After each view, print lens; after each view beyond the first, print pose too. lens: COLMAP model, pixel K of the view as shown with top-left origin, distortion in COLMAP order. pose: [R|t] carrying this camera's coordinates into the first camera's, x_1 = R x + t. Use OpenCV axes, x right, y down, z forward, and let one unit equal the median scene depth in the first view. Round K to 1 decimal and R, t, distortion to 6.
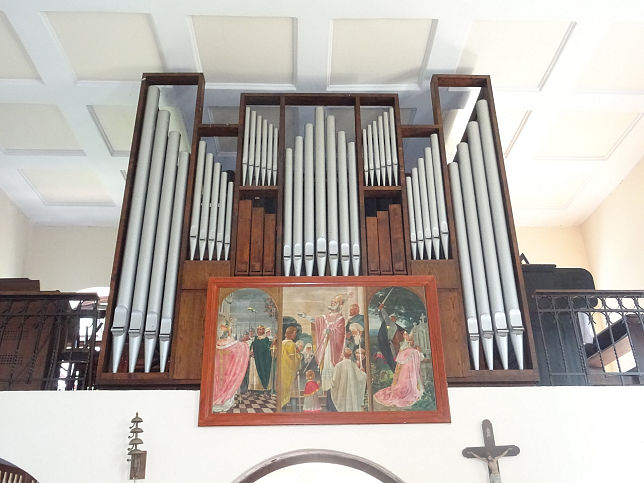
lens RADIAL K [[604.3, 0, 322.0], [0, 604.3, 241.5], [0, 0, 1]] dist [-0.000106, 0.009238]
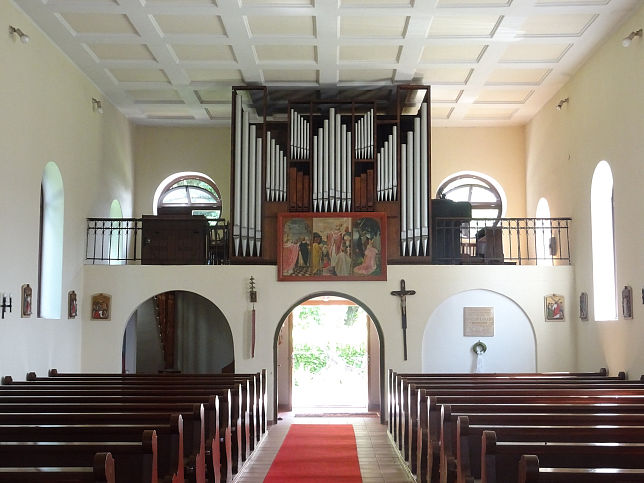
lens RADIAL K [[877.9, 0, 322.0], [0, 877.9, 241.5], [0, 0, 1]] dist [-0.008051, -0.012543]
pose [[0.999336, 0.011666, -0.034509, 0.072262], [0.001042, 0.937793, 0.347193, -0.904526], [0.036413, -0.346999, 0.937158, -1.886477]]
